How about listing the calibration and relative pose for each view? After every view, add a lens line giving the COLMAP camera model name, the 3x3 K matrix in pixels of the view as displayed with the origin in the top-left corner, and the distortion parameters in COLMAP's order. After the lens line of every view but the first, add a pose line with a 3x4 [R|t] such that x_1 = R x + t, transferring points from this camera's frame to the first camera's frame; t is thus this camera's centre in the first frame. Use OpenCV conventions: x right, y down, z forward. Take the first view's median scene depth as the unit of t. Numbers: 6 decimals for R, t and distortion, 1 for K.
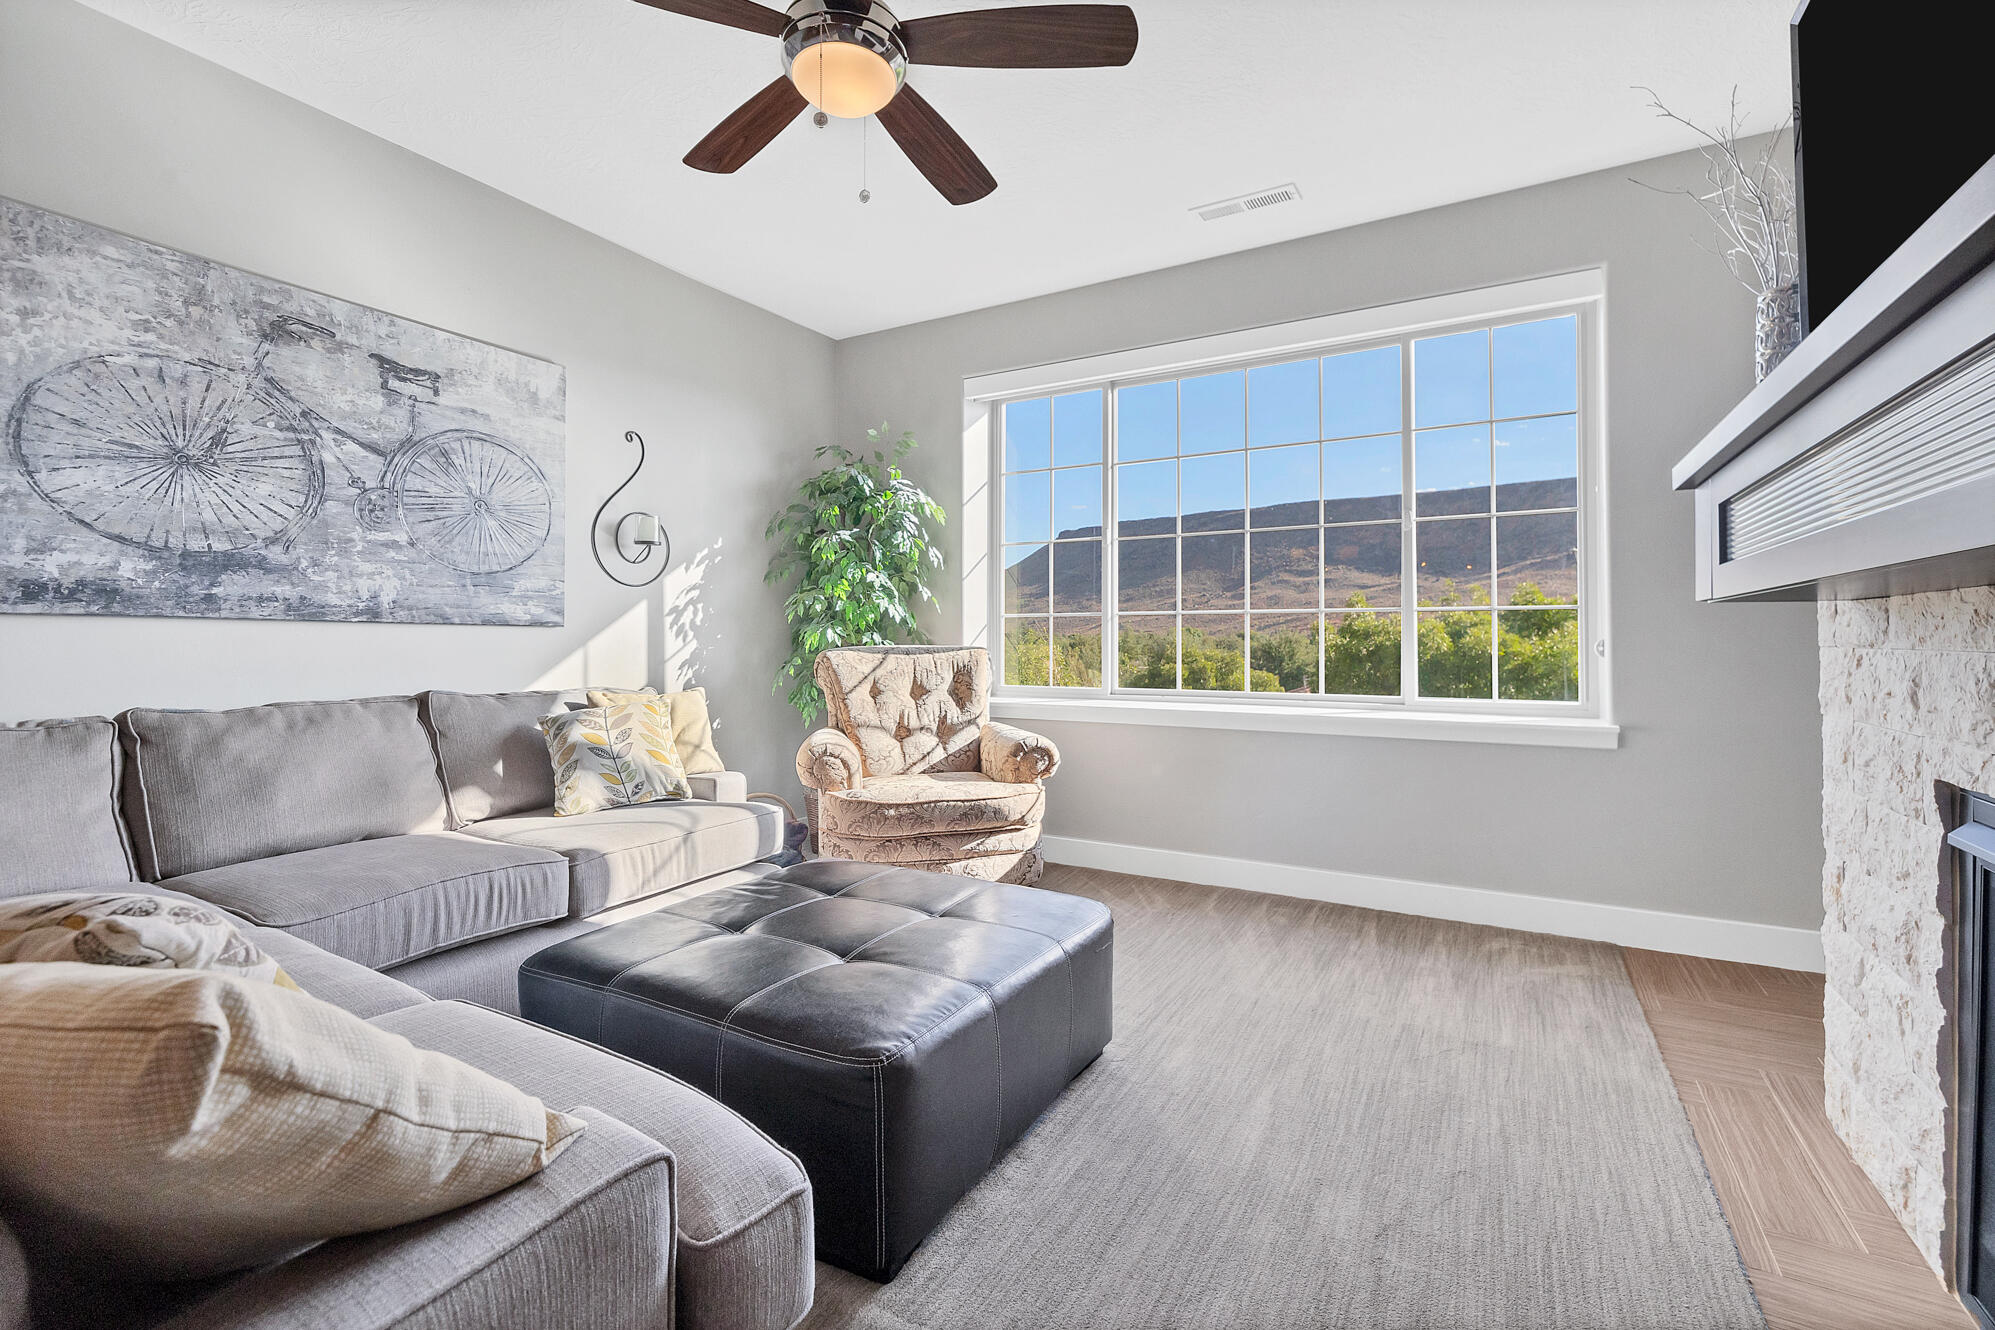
lens RADIAL K [[868.2, 0, 1006.2], [0, 868.2, 636.7], [0, 0, 1]] dist [0.002972, -0.000313]
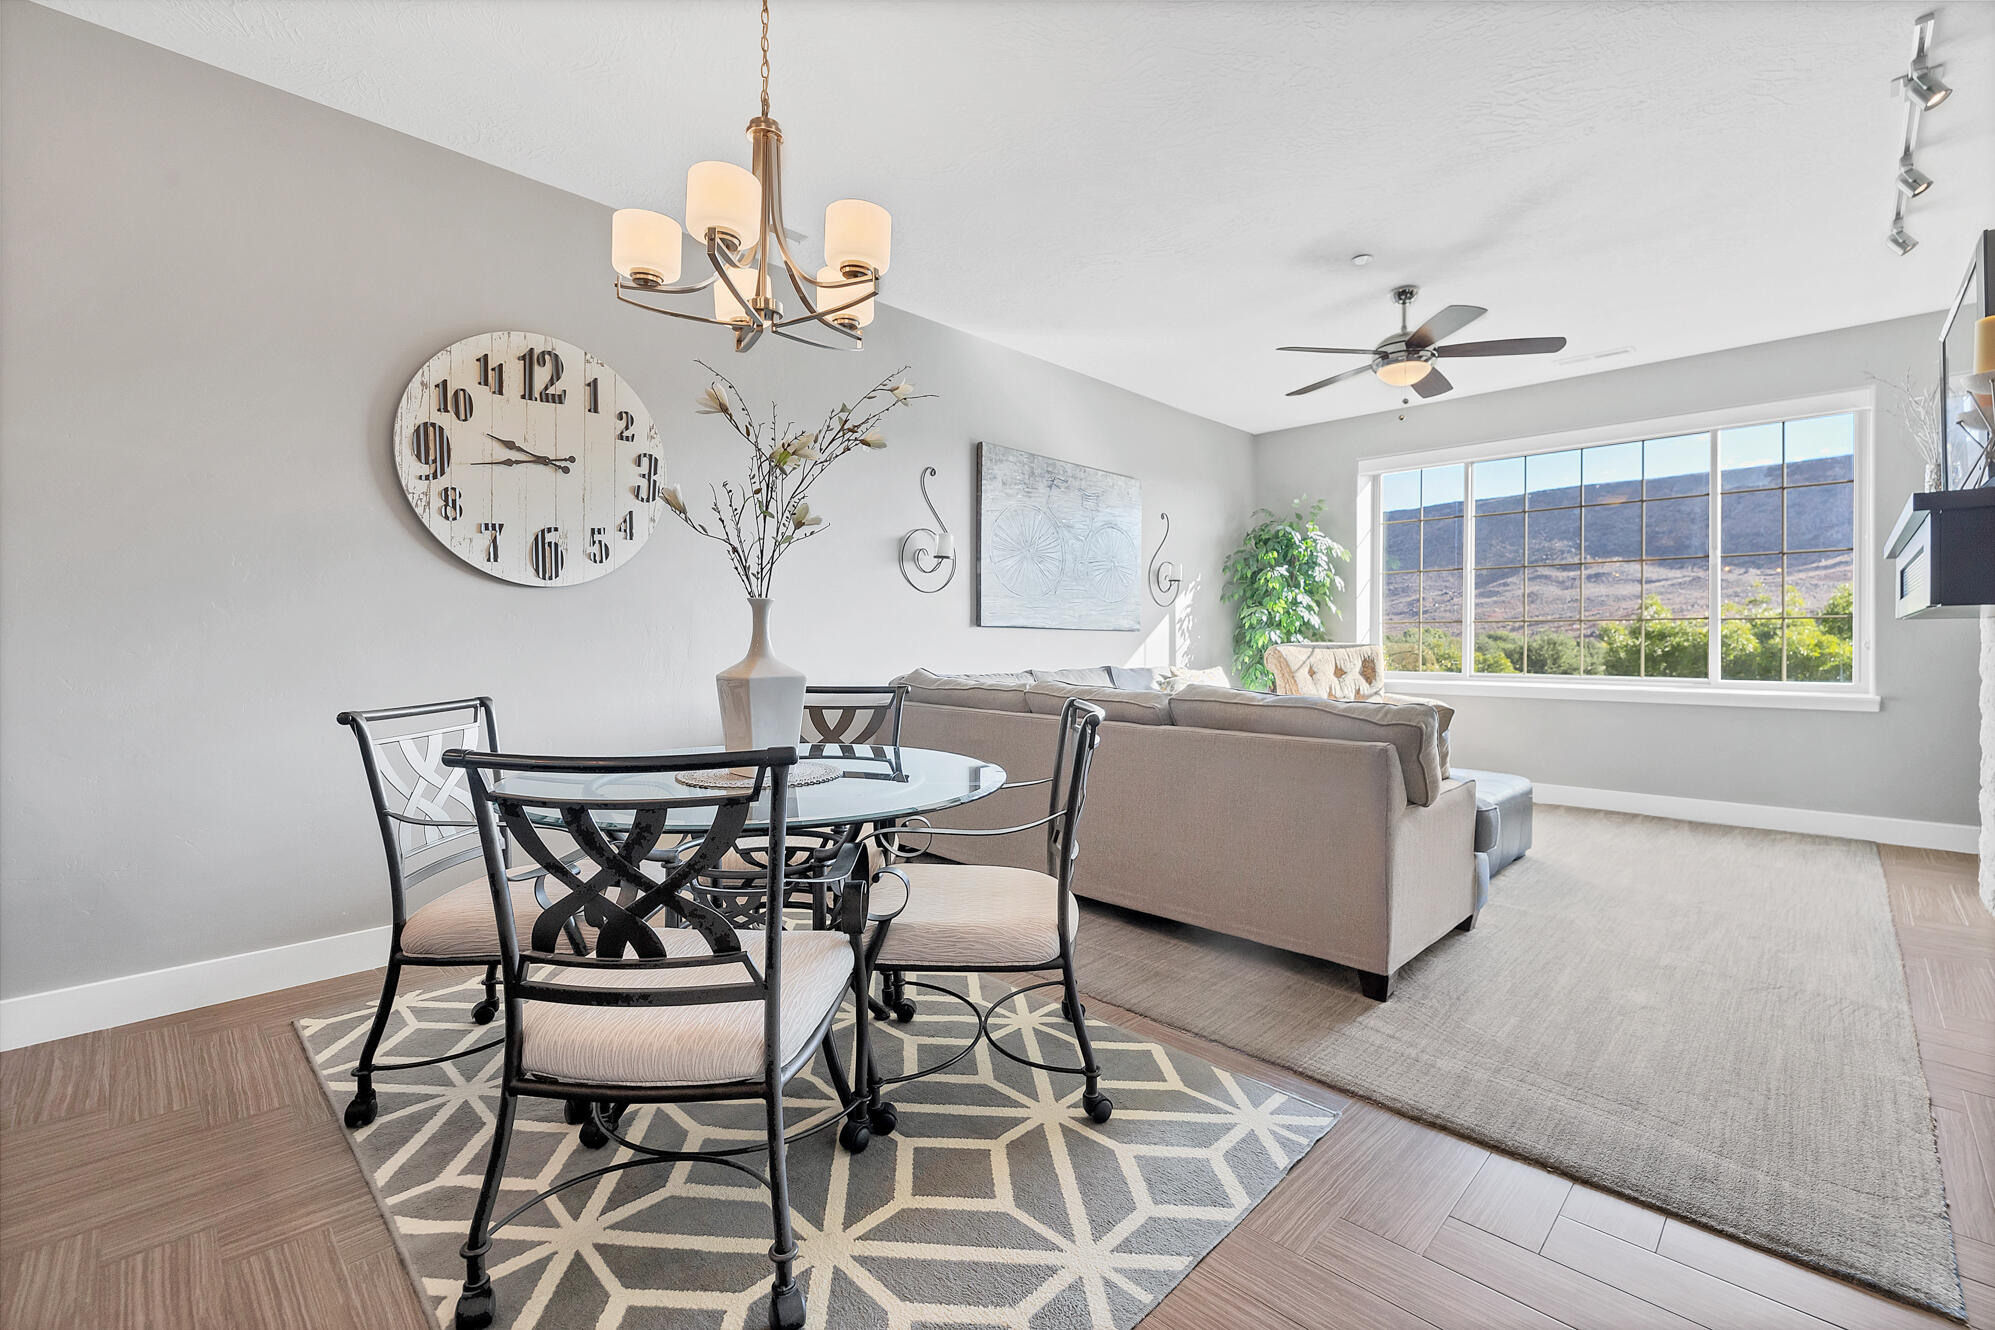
lens RADIAL K [[861.3, 0, 1003.5], [0, 861.3, 644.9], [0, 0, 1]] dist [0.002656, 0.000448]
pose [[0.969083, 0.003390, -0.246712, -0.286404], [-0.001290, 0.999962, 0.008675, 0.001317], [0.246732, -0.008088, 0.969050, -0.594669]]
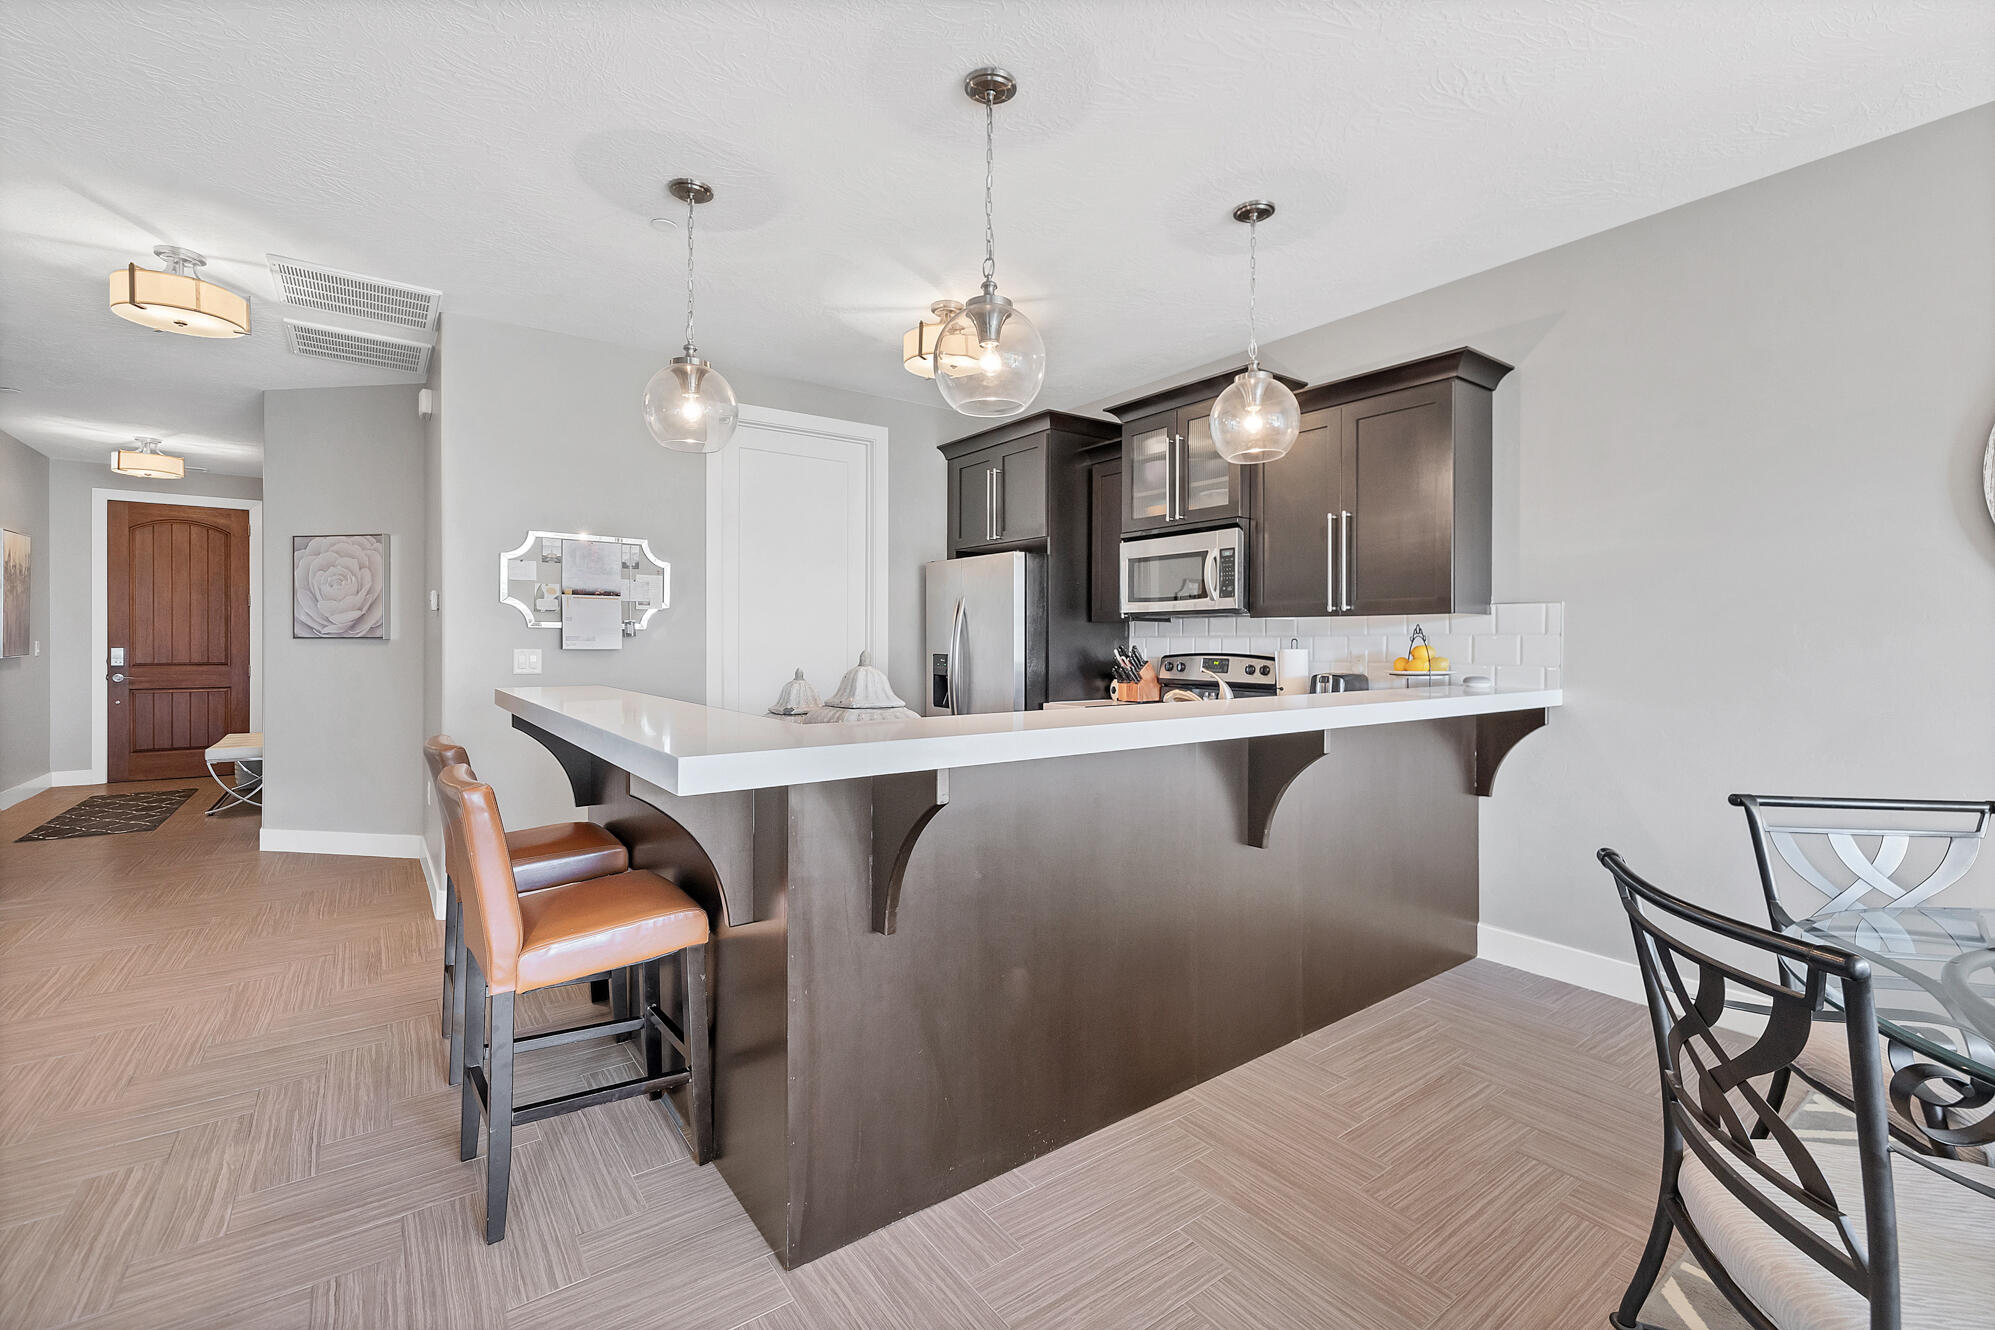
lens RADIAL K [[861.3, 0, 1003.5], [0, 861.3, 644.9], [0, 0, 1]] dist [0.002656, 0.000448]
pose [[-0.401108, 0.000262, -0.916031, -0.140817], [0.000104, 1.000000, 0.000240, -0.040575], [0.916031, 0.000001, -0.401108, -0.417708]]
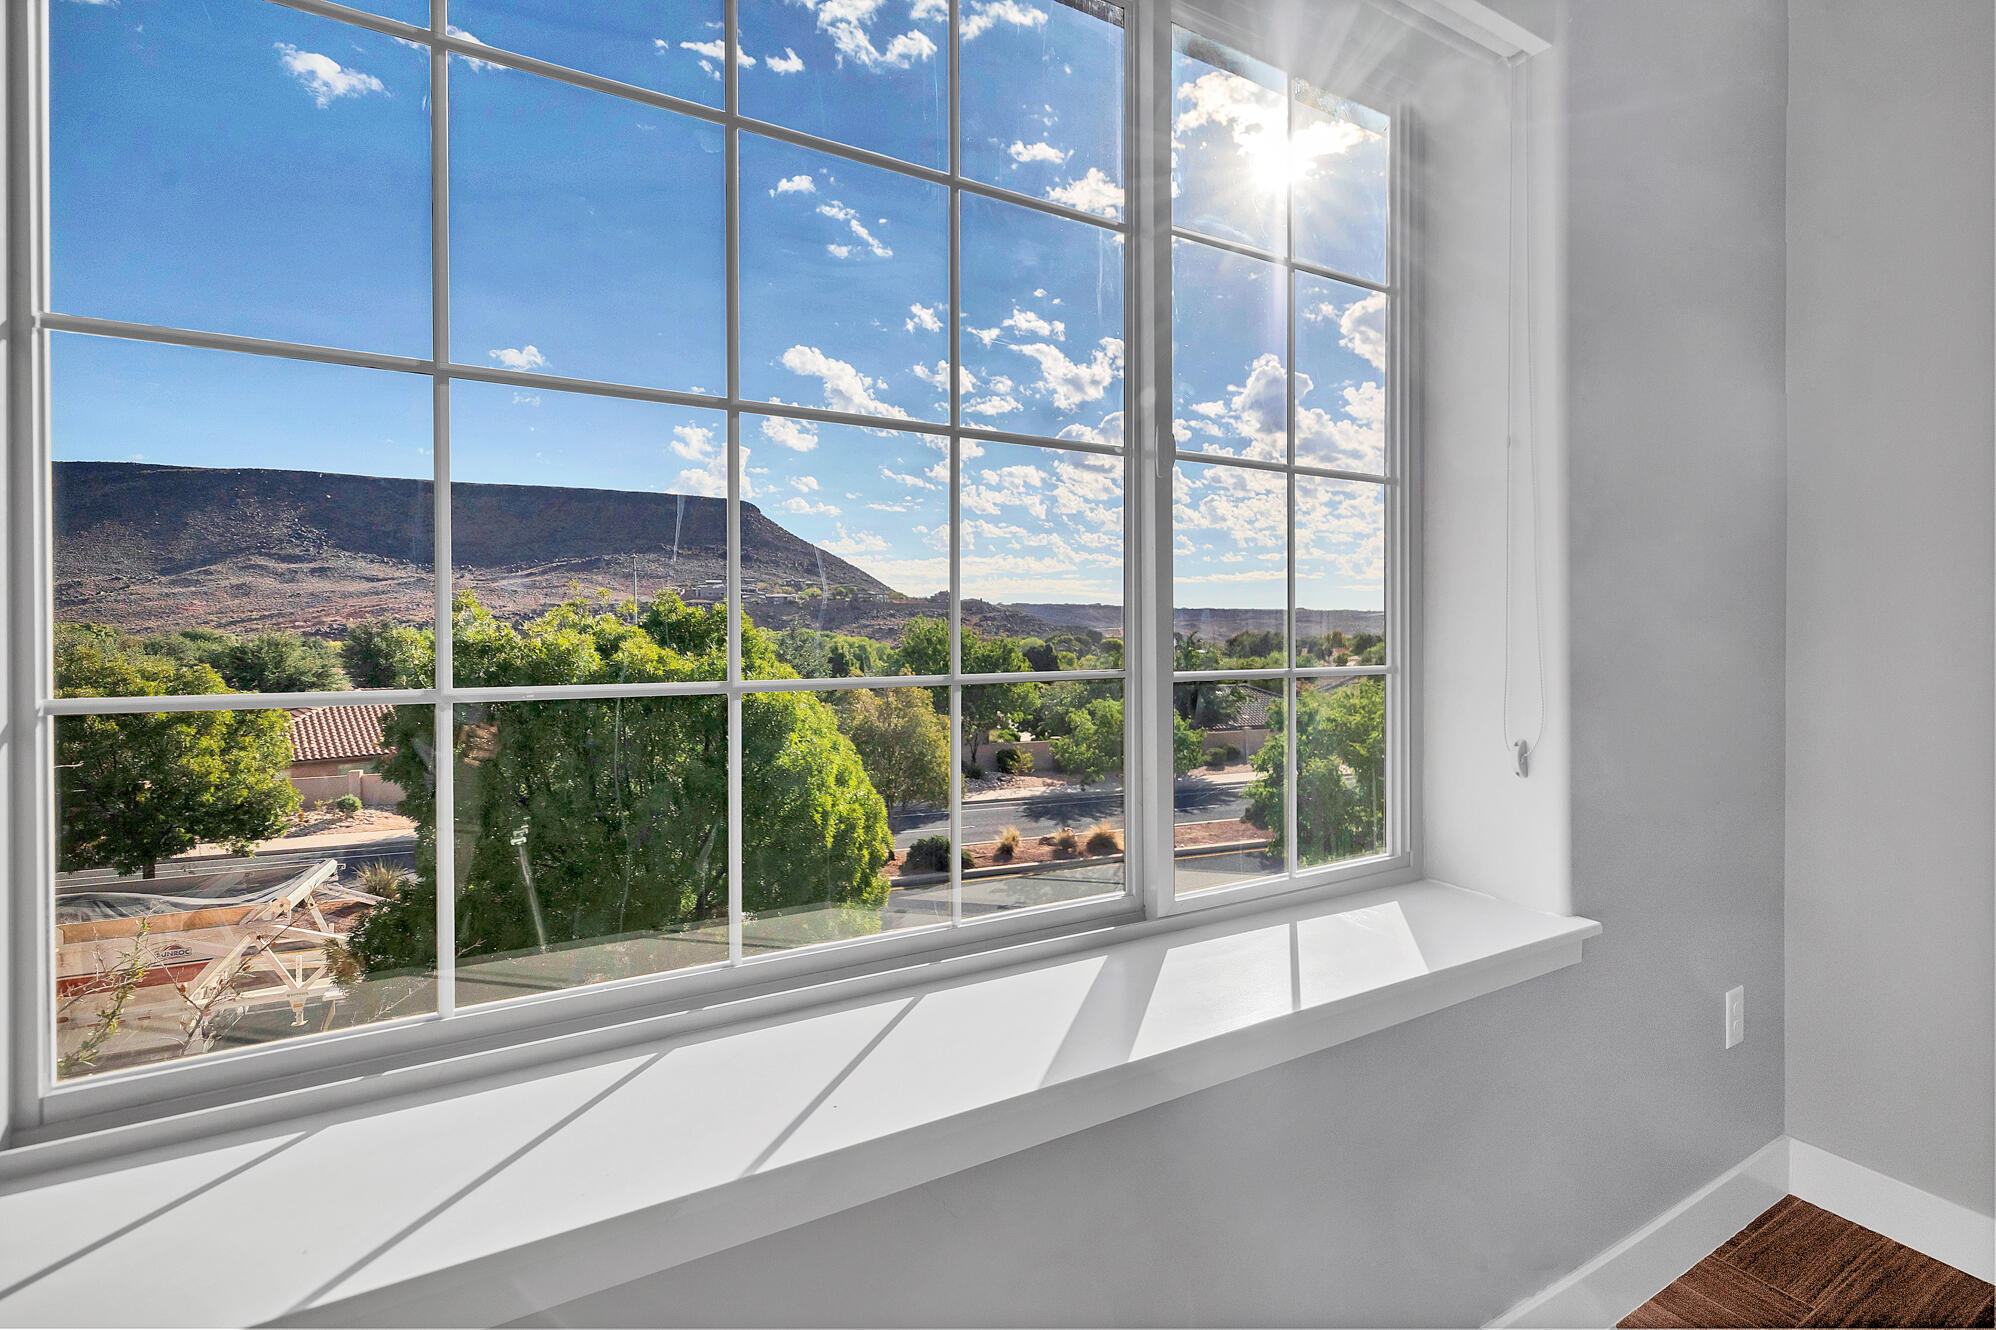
lens RADIAL K [[861.7, 0, 1004.0], [0, 861.7, 644.9], [0, 0, 1]] dist [0.002656, 0.000448]
pose [[0.521428, -0.008555, 0.853252, 0.074975], [-0.000246, 0.999948, 0.010176, -0.044488], [-0.853295, -0.005516, 0.521399, 0.751005]]
